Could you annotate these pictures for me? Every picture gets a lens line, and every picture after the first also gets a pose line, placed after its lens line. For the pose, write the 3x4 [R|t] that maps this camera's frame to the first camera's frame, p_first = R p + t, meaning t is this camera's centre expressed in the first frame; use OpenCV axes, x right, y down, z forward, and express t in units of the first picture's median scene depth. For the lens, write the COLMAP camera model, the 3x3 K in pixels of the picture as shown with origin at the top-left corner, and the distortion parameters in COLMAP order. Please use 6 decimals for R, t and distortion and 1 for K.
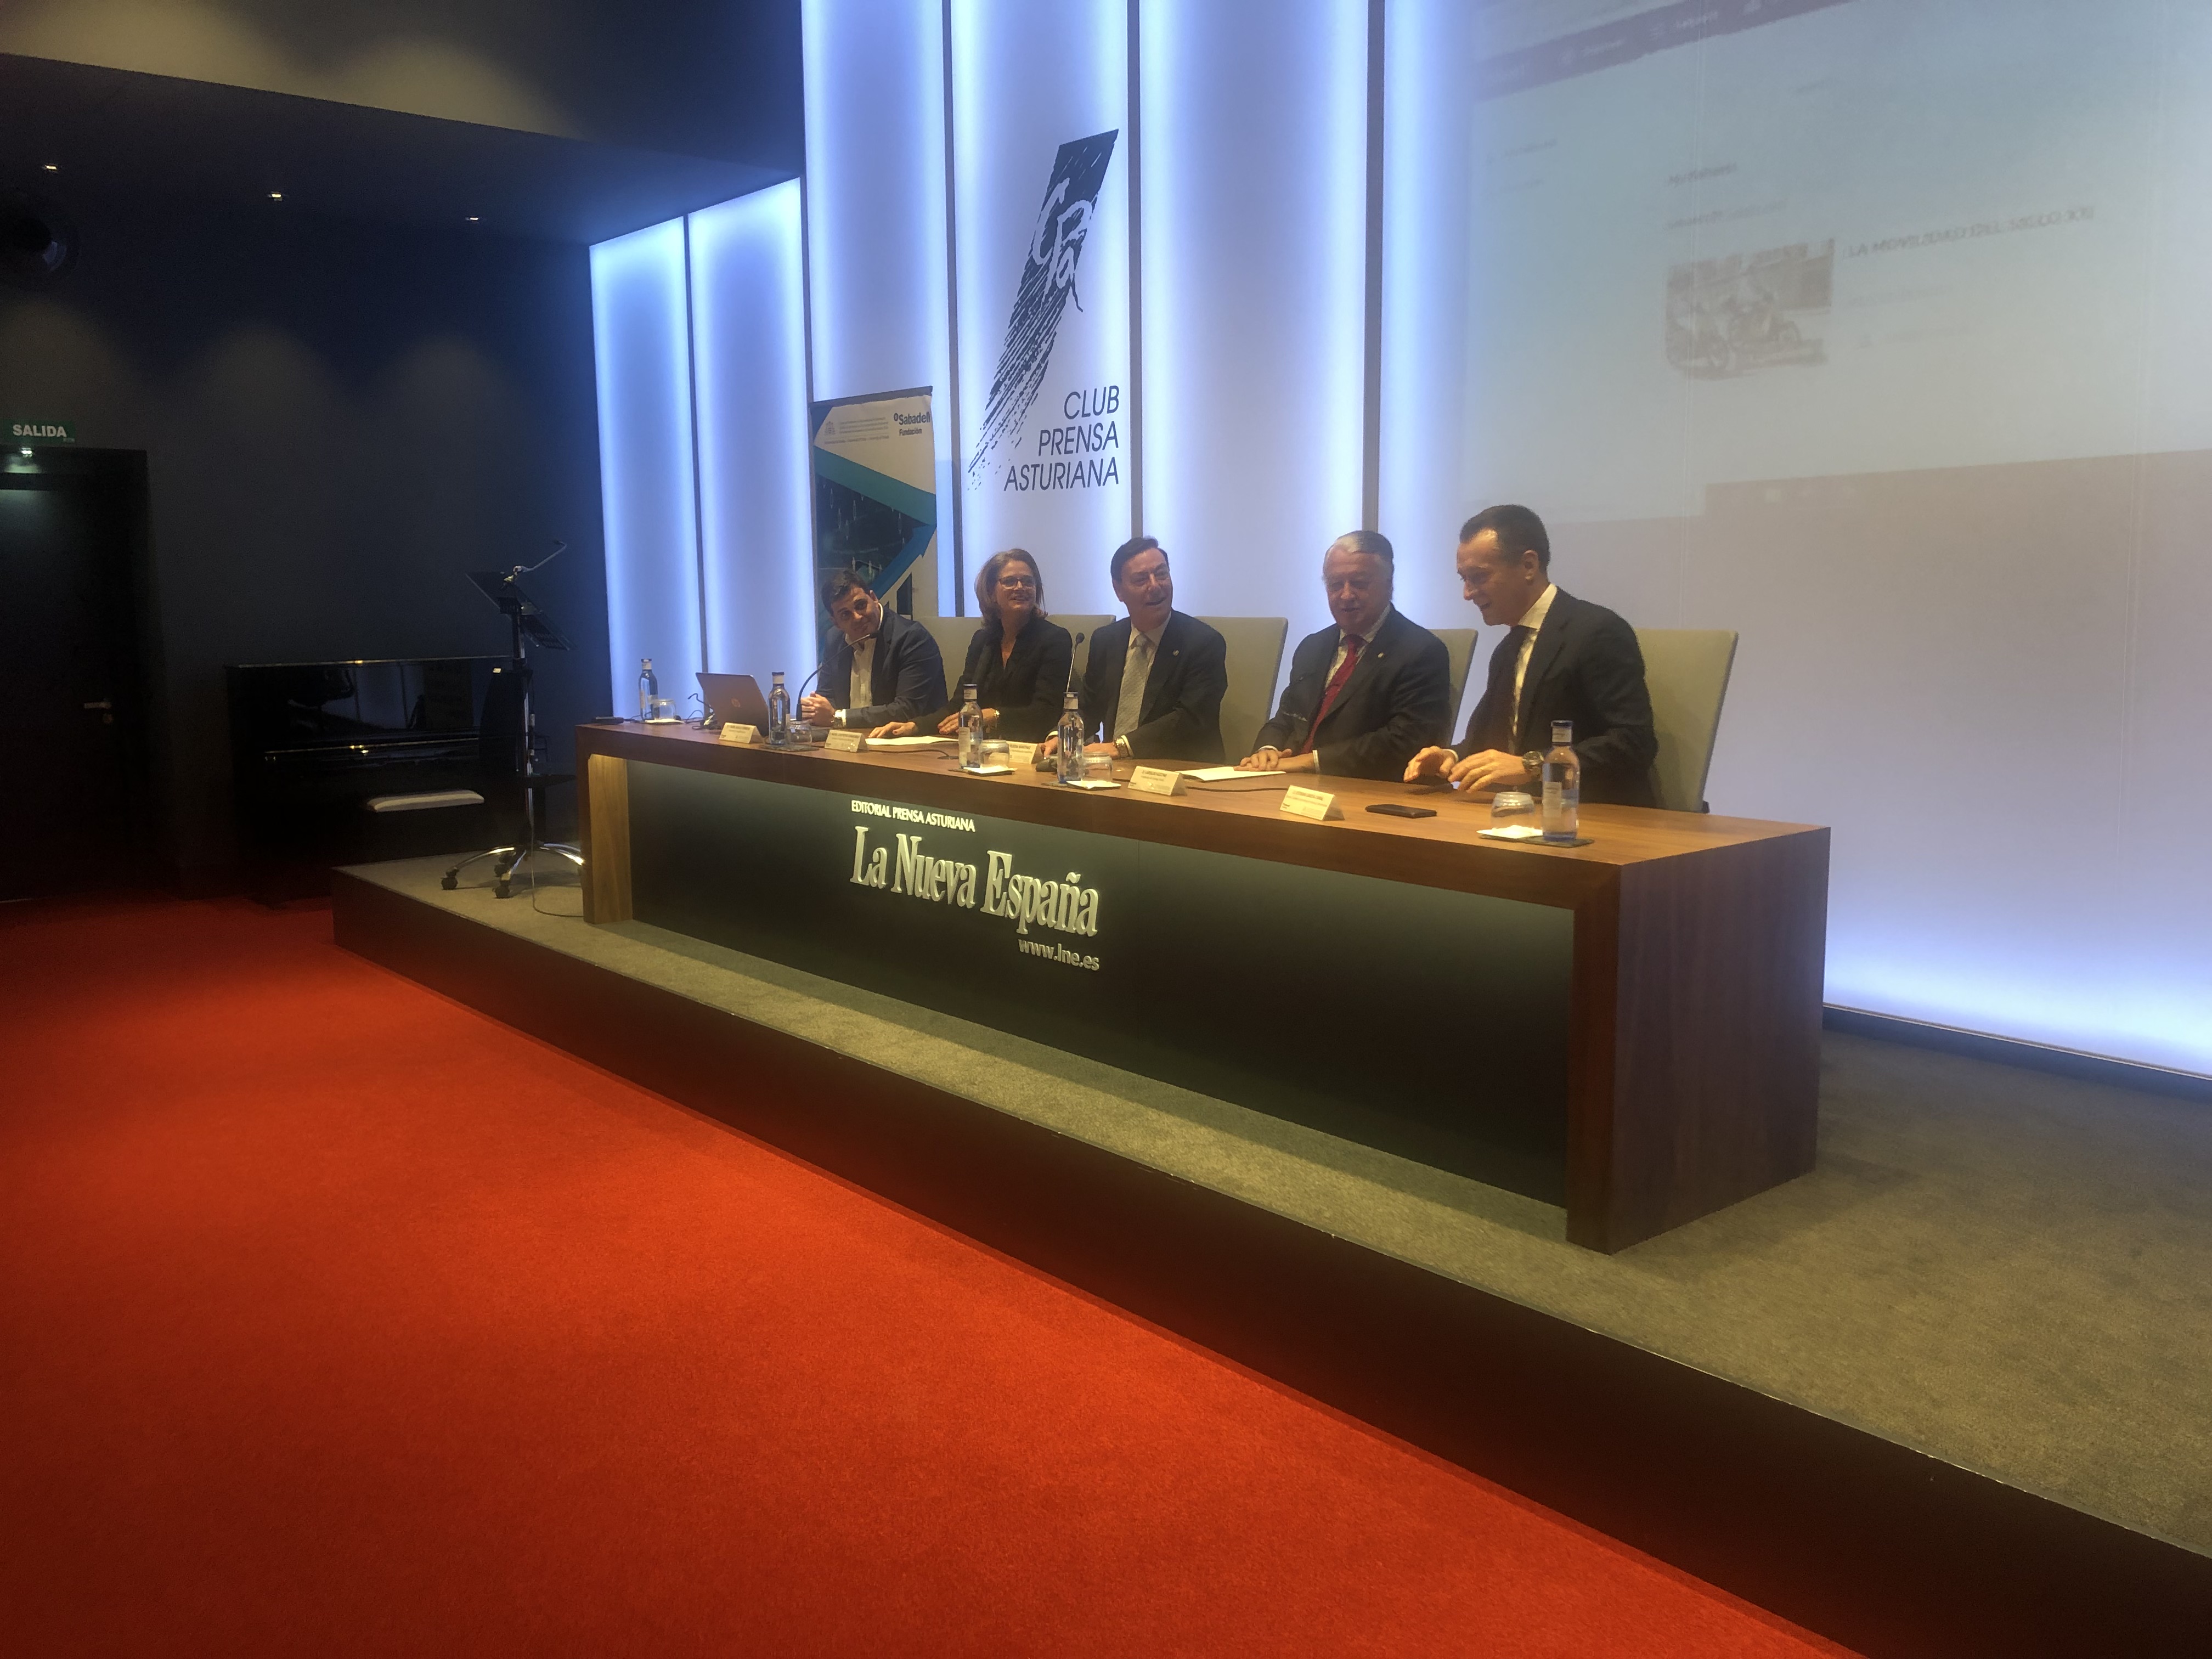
lens RADIAL K [[1807.7, 0, 1089.8], [0, 1807.7, 832.7], [0, 0, 1]] dist [0.073305, -0.141290]
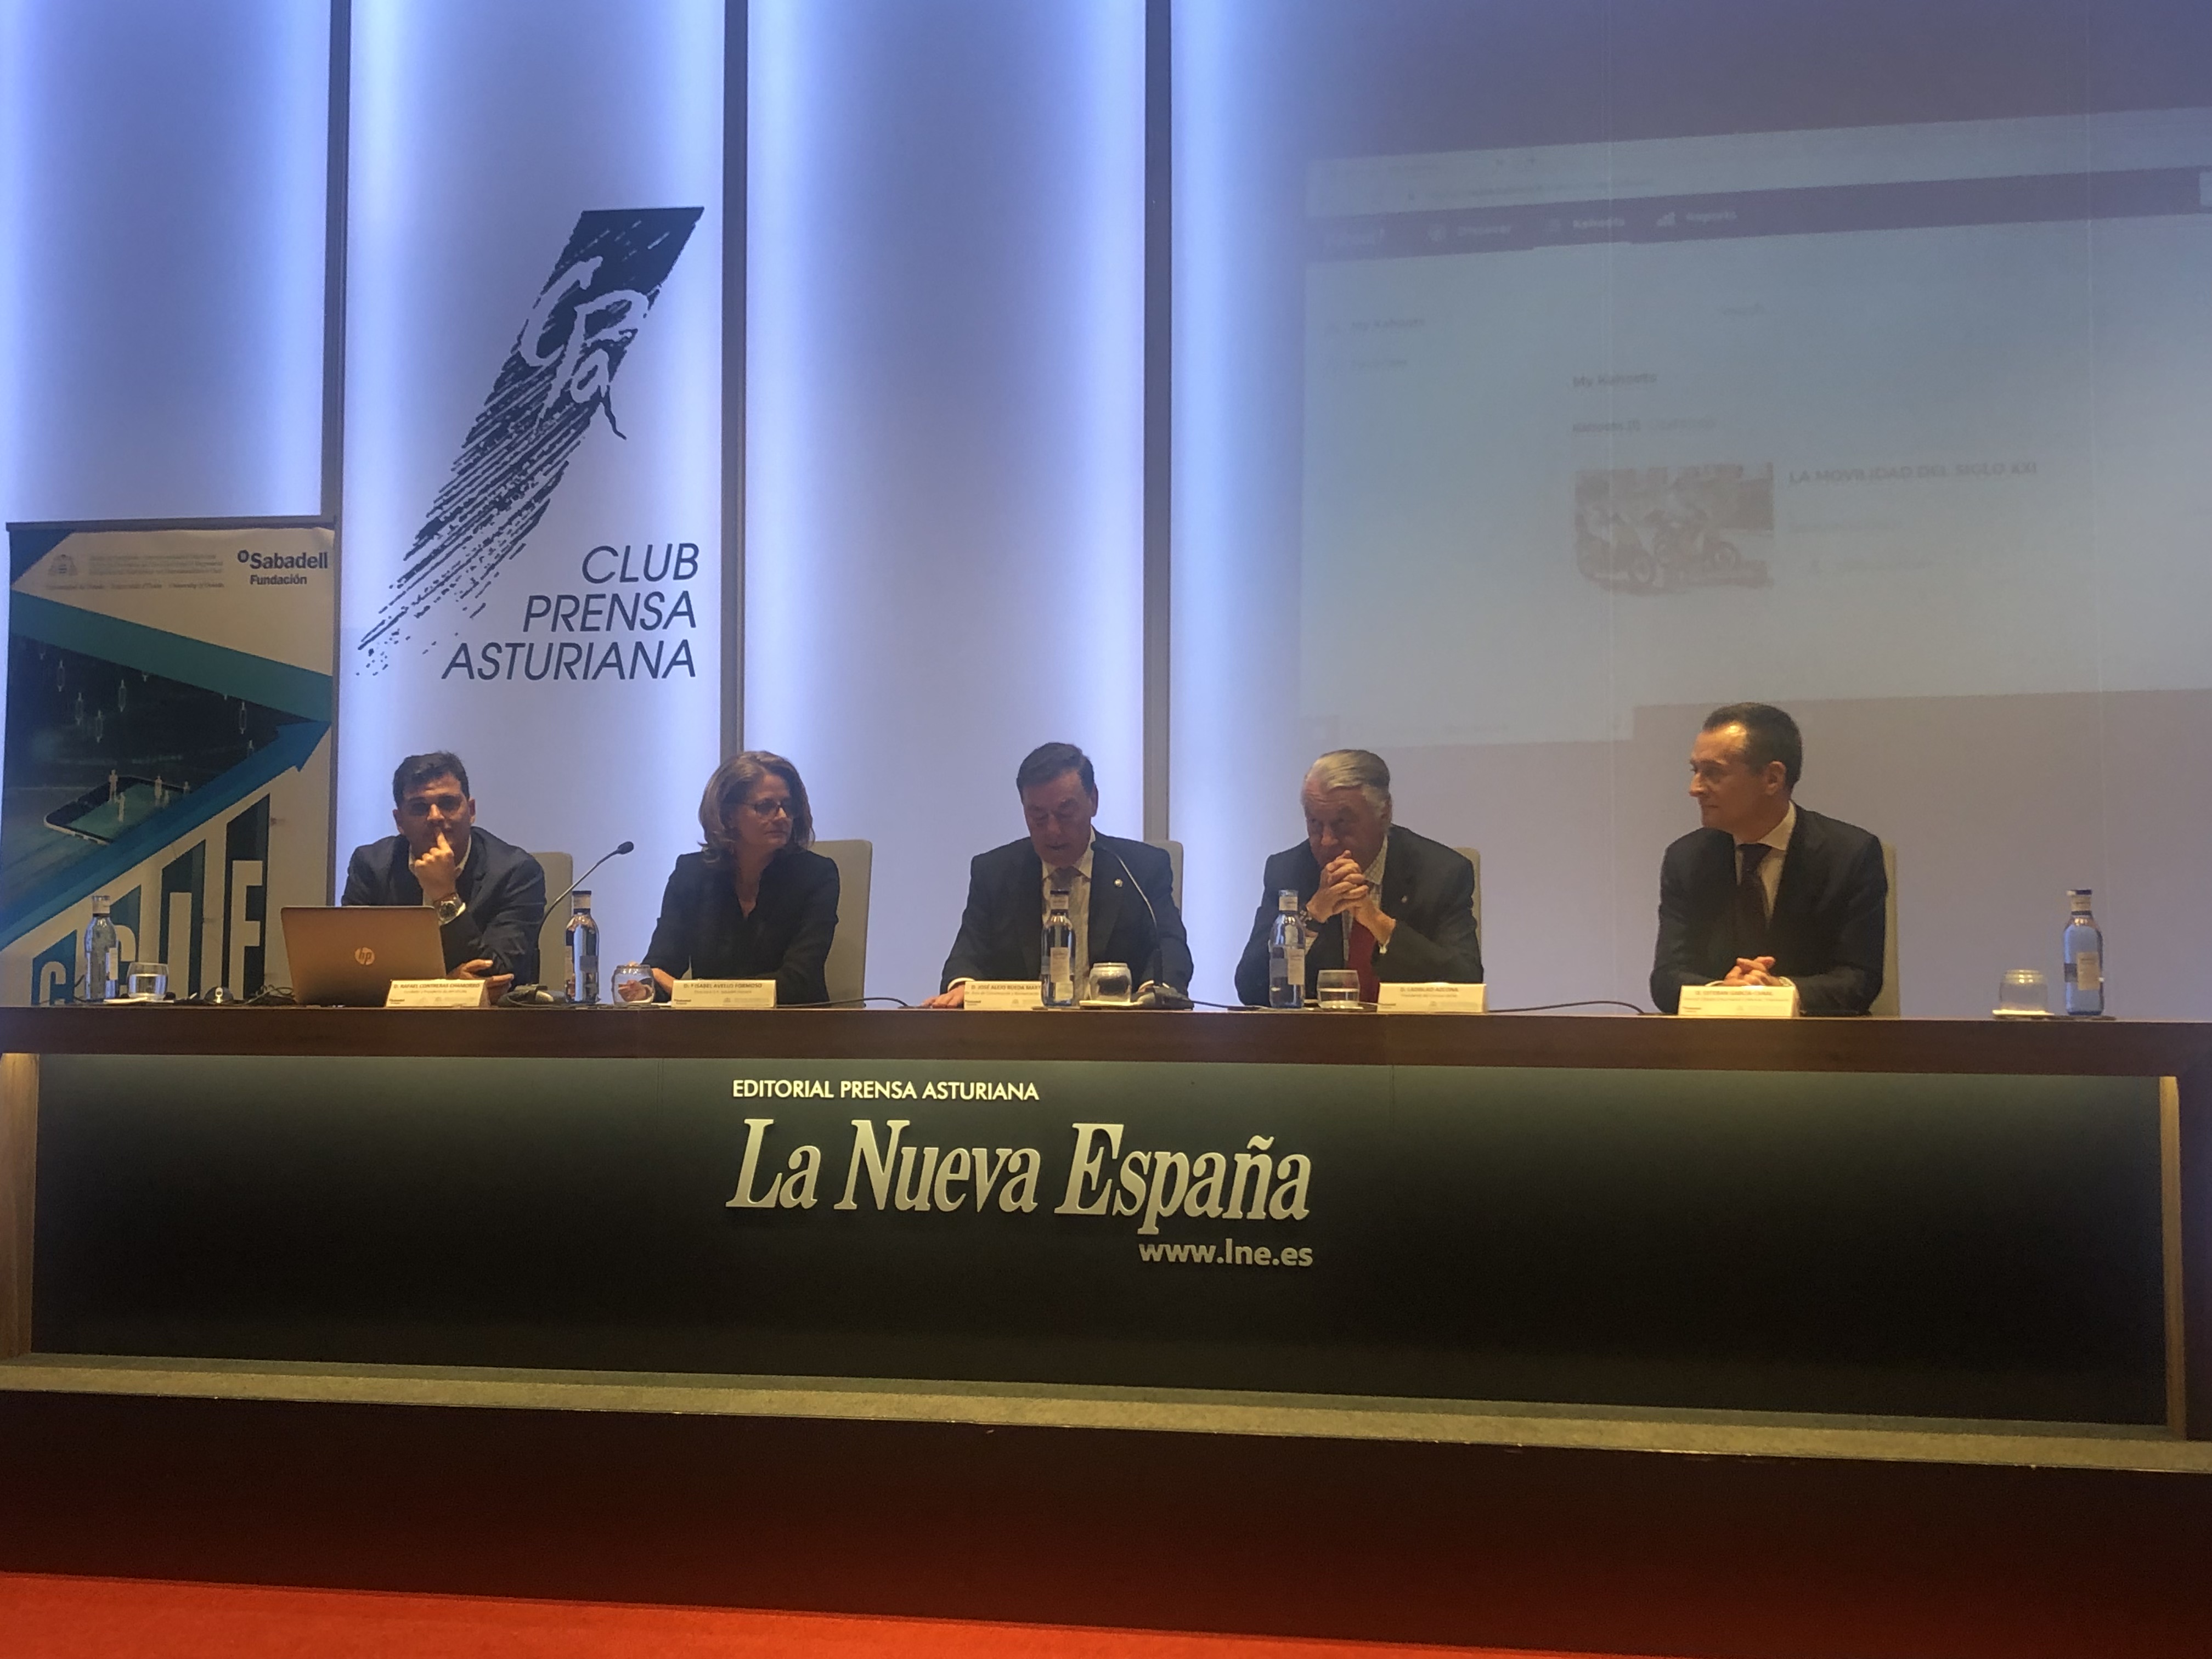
lens RADIAL K [[2594.8, 0, 1068.1], [0, 2594.8, 828.1], [0, 0, 1]] dist [0.132975, -0.539225]
pose [[0.771109, 0.048501, 0.634853, -0.508979], [0.077466, 0.982540, -0.169156, 0.048845], [-0.631973, 0.179617, 0.753888, 0.148199]]
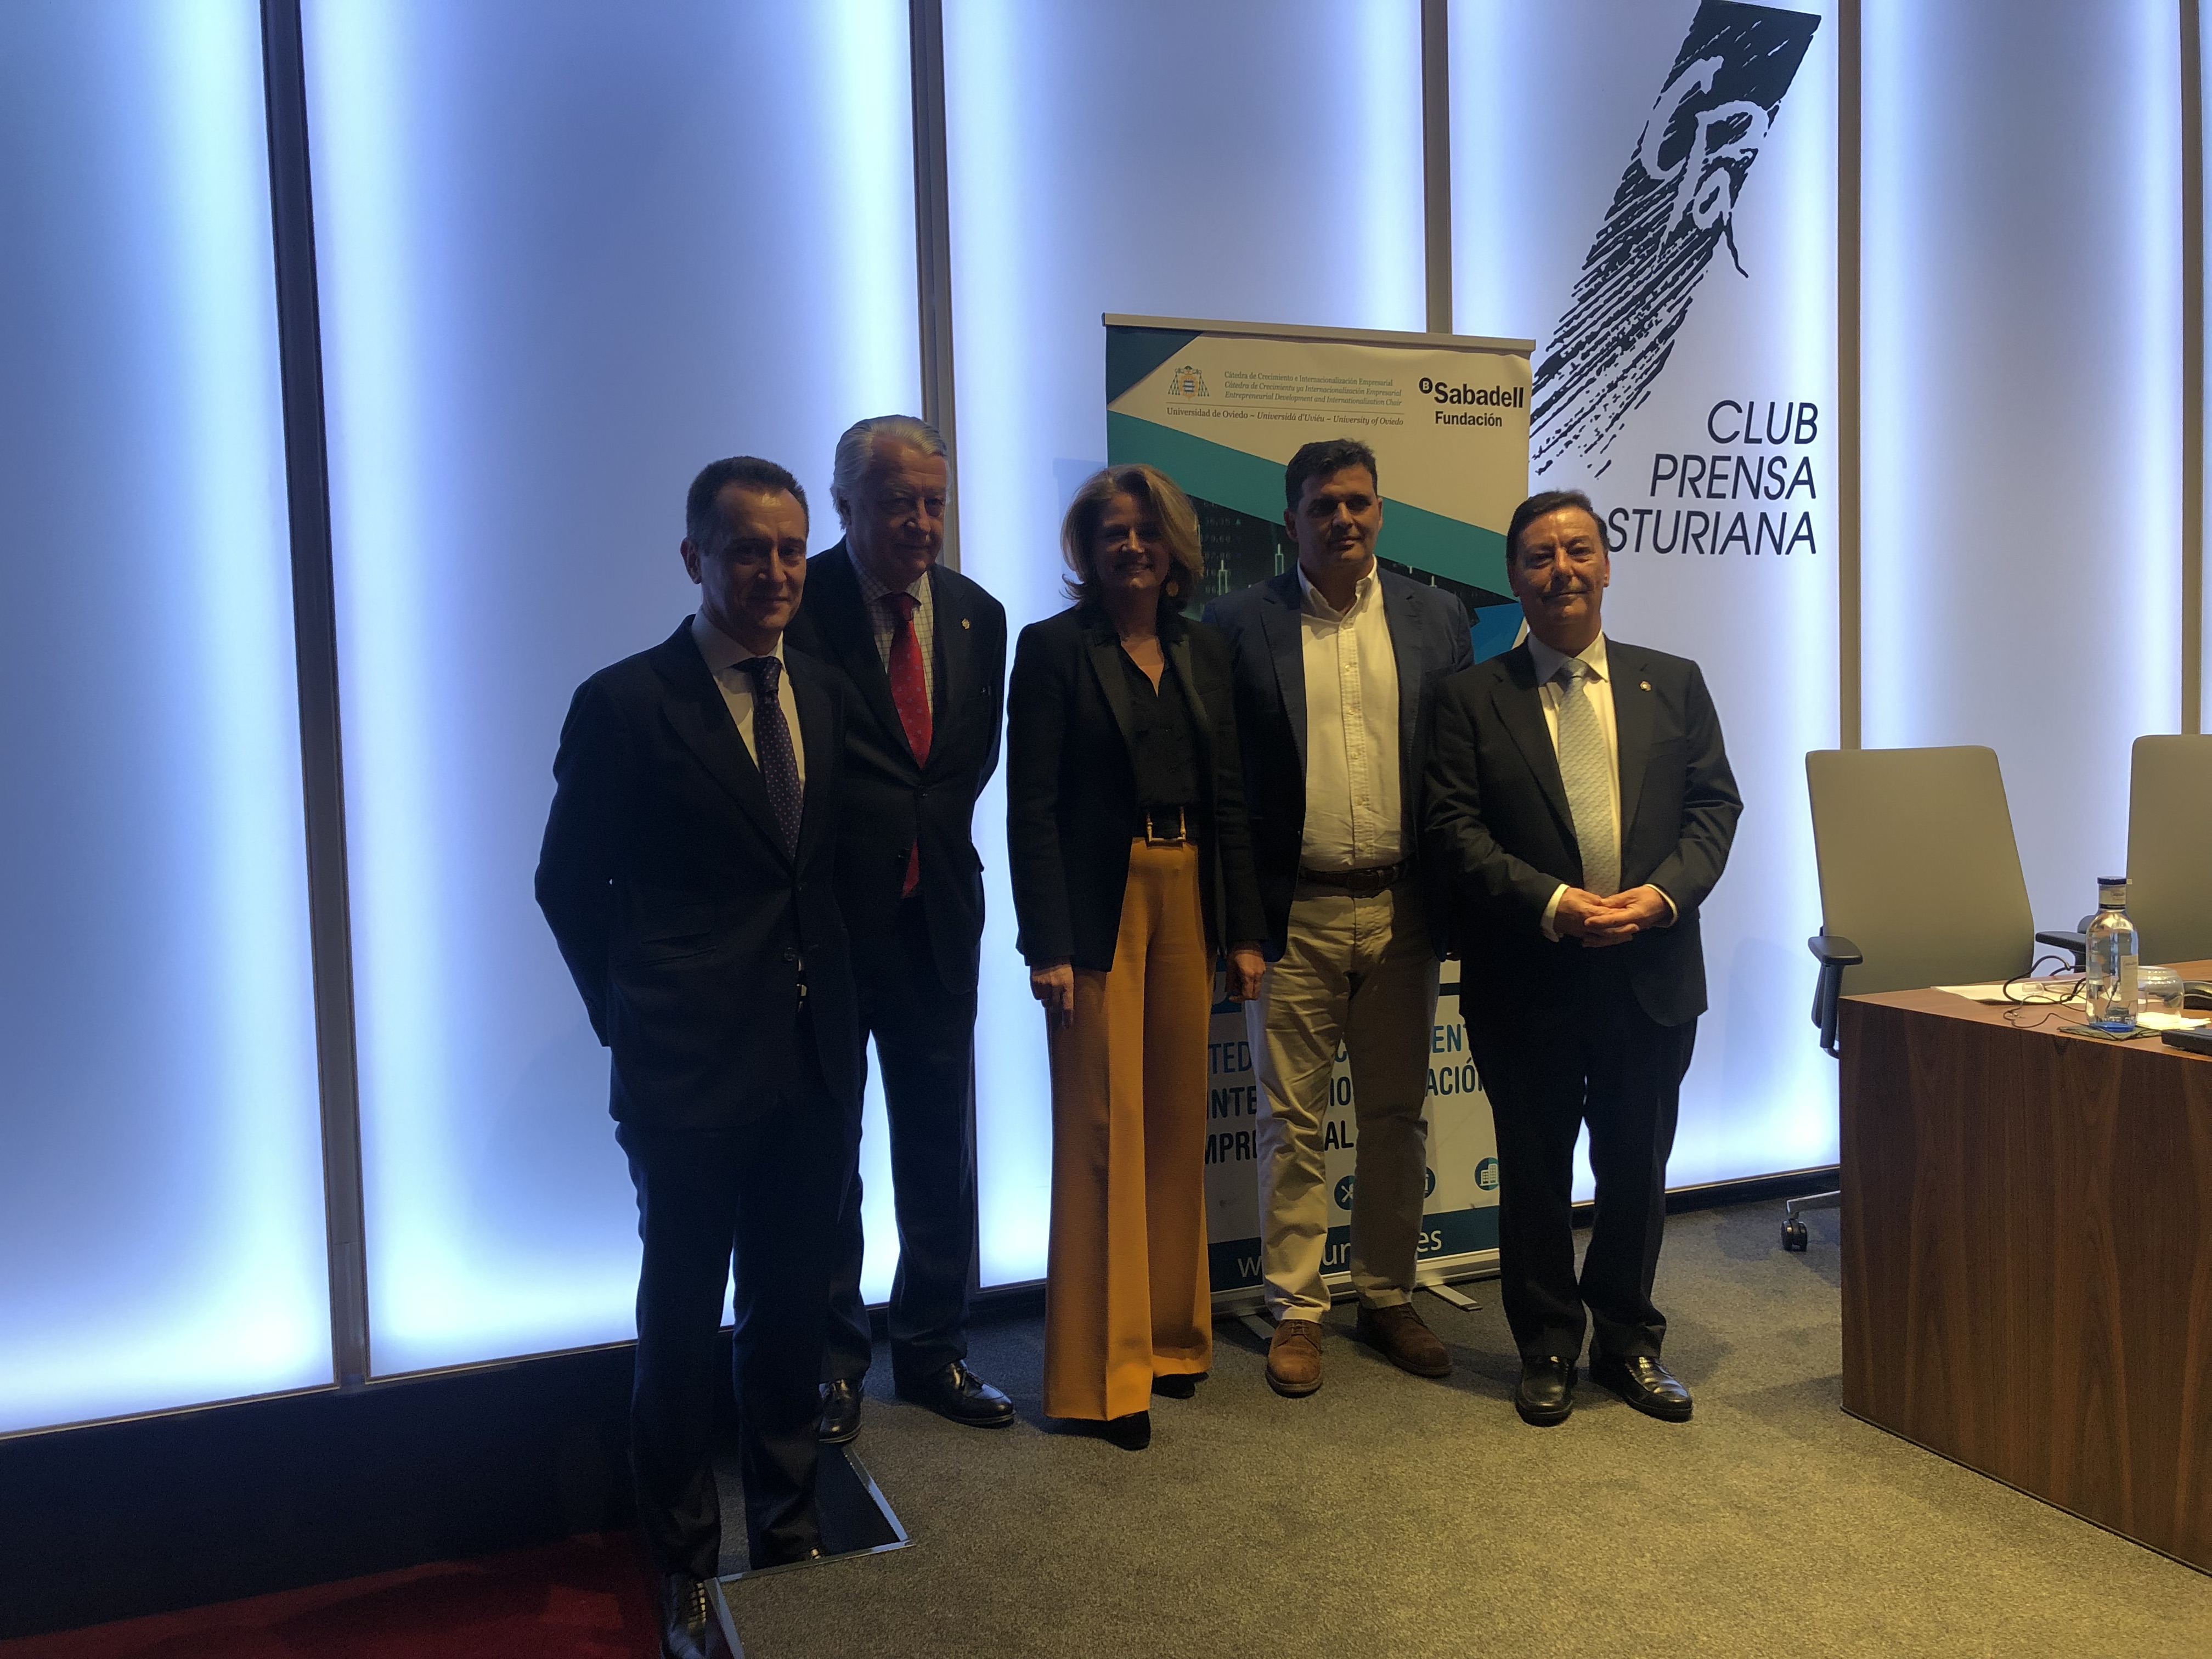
lens RADIAL K [[1857.5, 0, 1091.4], [0, 1857.5, 825.7], [0, 0, 1]] dist [0.003572, 0.001913]
pose [[0.314373, -0.052567, 0.947843, -0.684571], [0.157453, 0.987523, 0.002545, -0.137729], [-0.936151, 0.148441, 0.318728, 1.031480]]
